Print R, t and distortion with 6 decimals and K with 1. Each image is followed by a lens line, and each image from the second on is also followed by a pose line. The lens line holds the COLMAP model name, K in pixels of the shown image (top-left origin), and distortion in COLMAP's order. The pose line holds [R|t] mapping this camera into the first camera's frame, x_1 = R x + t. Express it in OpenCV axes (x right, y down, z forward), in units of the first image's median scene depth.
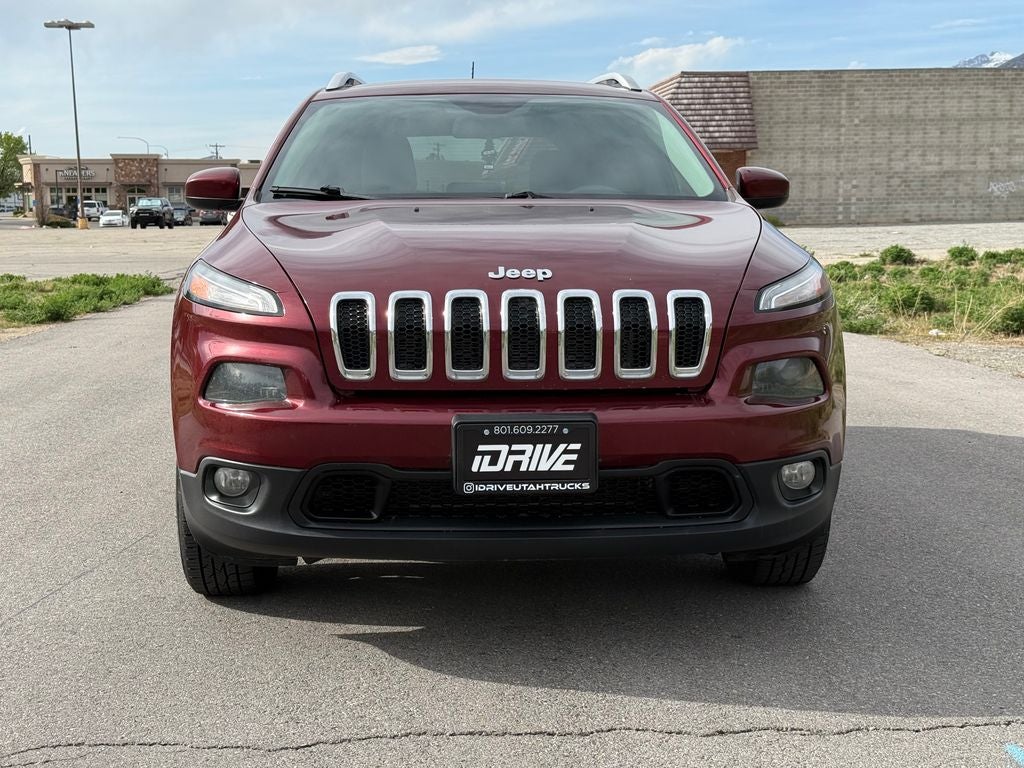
lens RADIAL K [[1431.1, 0, 507.8], [0, 1431.1, 380.4], [0, 0, 1]] dist [0.104121, 0.000000]
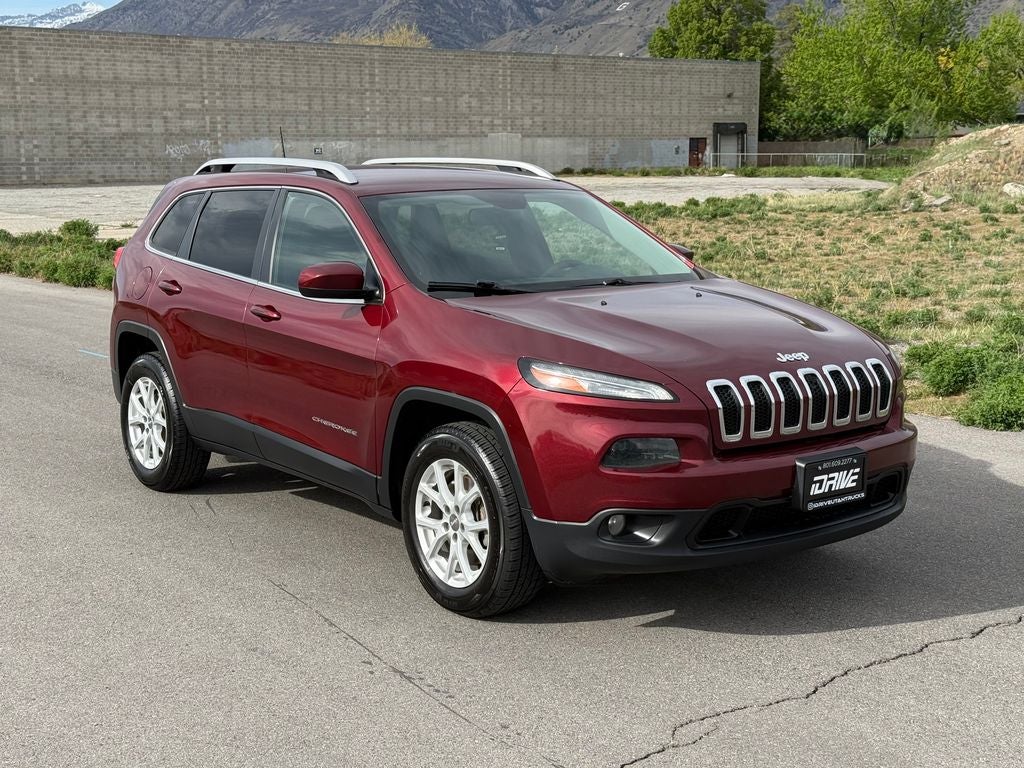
lens RADIAL K [[1431.1, 0, 493.2], [0, 1431.1, 390.5], [0, 0, 1]] dist [0.104121, 0.000000]
pose [[0.832429, -0.091829, 0.546470, -1.054194], [0.069088, 0.995677, 0.062075, -0.152853], [-0.549808, -0.013918, 0.835175, -0.064216]]
